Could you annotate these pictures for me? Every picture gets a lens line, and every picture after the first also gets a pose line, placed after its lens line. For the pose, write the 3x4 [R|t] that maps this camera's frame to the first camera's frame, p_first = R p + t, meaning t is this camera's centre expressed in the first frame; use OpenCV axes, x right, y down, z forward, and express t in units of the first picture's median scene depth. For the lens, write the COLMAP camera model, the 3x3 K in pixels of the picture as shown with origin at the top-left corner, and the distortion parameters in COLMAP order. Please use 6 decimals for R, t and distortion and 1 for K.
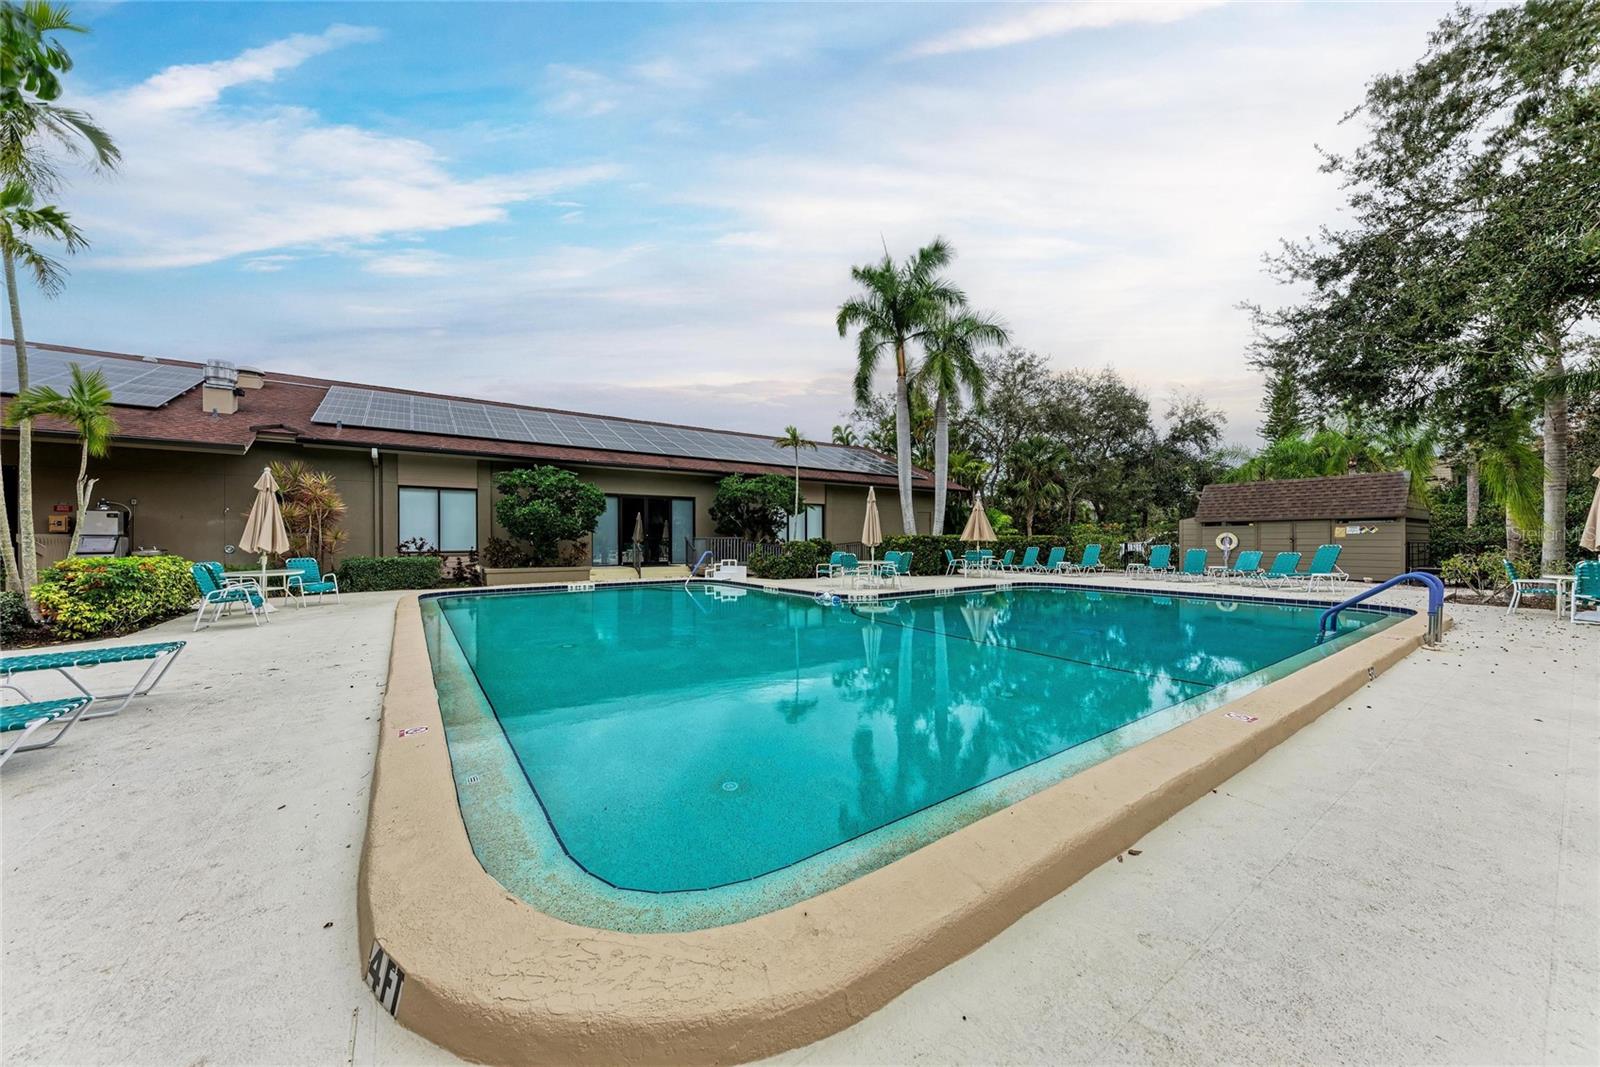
lens RADIAL K [[557.1, 0, 796.6], [0, 557.1, 539.8], [0, 0, 1]] dist [0.001200, -0.000010]
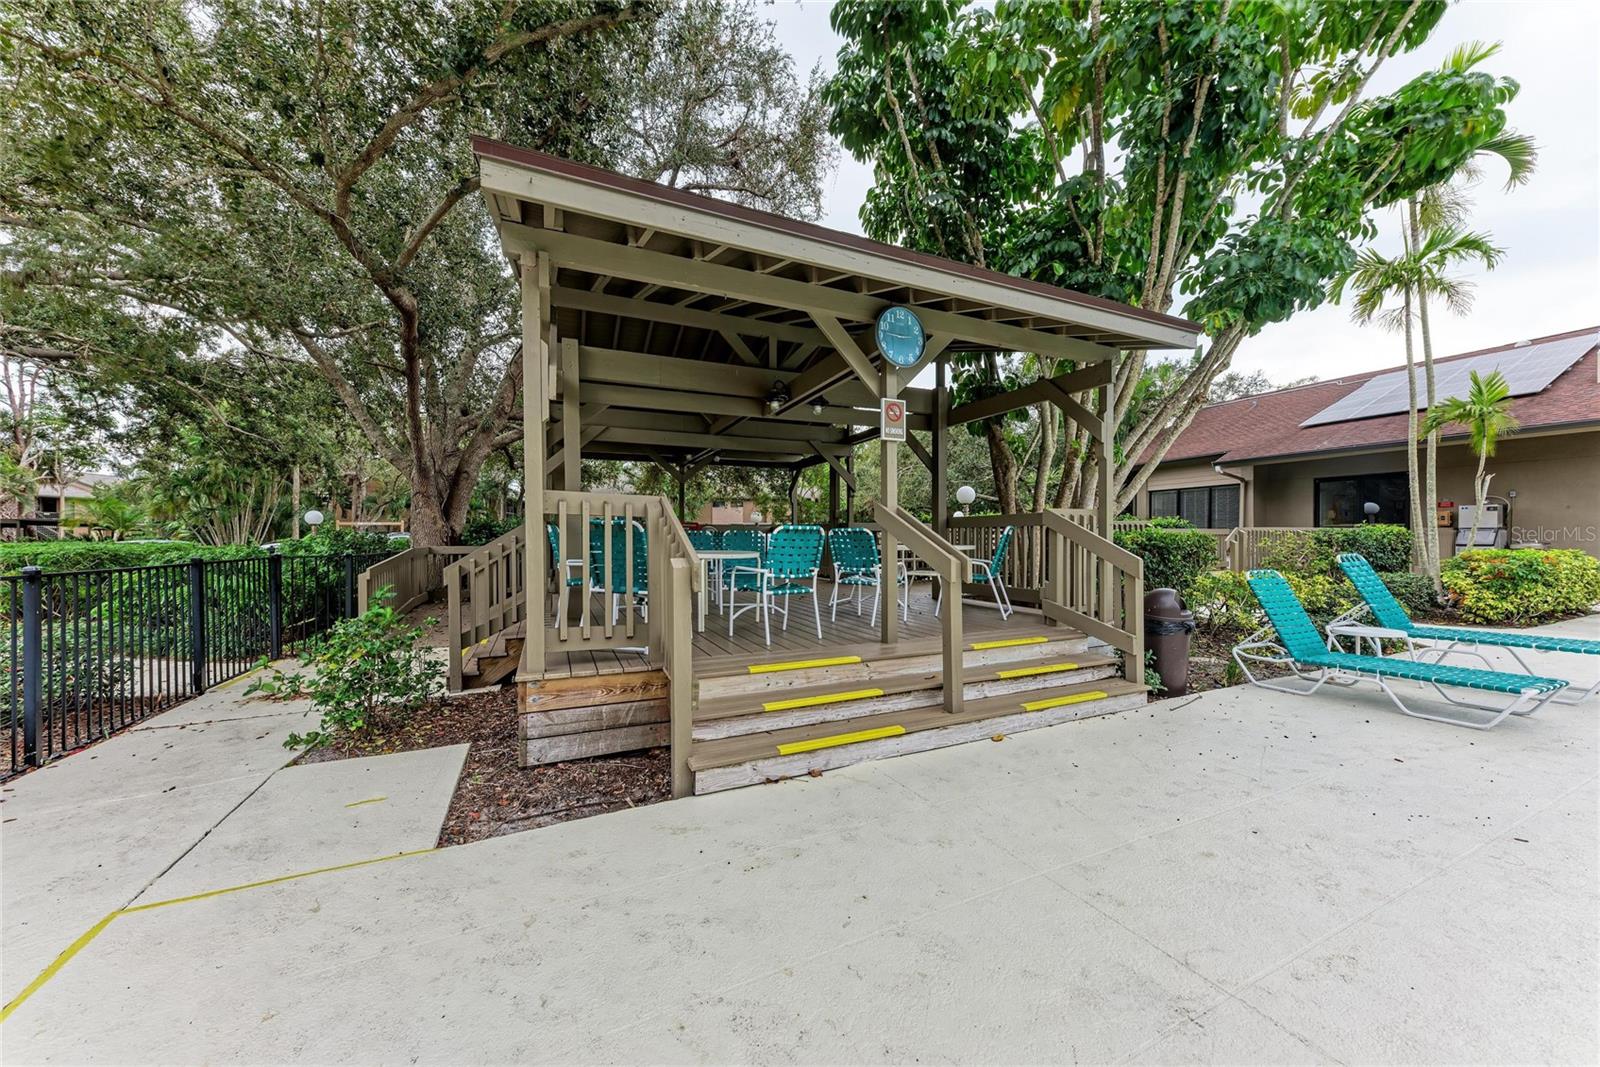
lens RADIAL K [[557.1, 0, 796.6], [0, 557.1, 539.8], [0, 0, 1]] dist [0.001200, -0.000010]
pose [[-0.174707, 0.010460, -0.984565, 0.005174], [0.001384, 0.999945, 0.010377, 0.001409], [0.984619, 0.000450, -0.174712, -0.096091]]
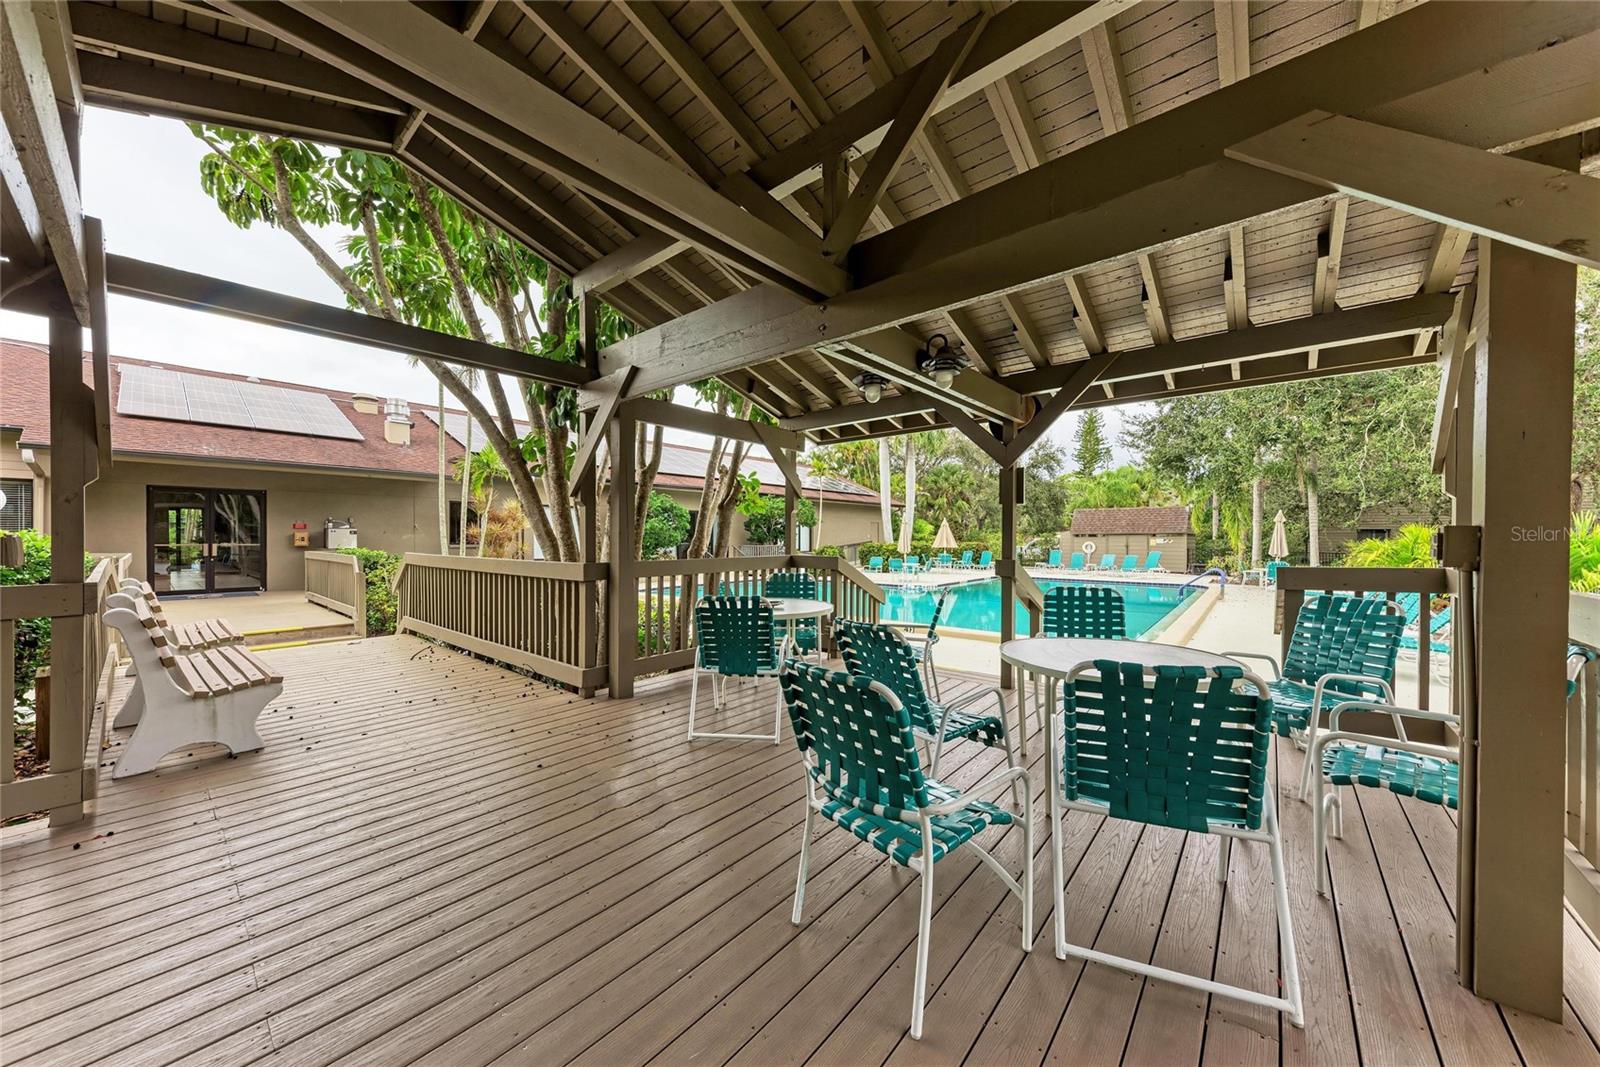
lens RADIAL K [[557.1, 0, 796.6], [0, 557.1, 539.8], [0, 0, 1]] dist [0.001200, -0.000010]
pose [[0.966691, 0.001195, 0.255943, -0.725524], [-0.002604, 0.999983, 0.005167, -0.043890], [-0.255933, -0.005661, 0.966678, -0.492082]]
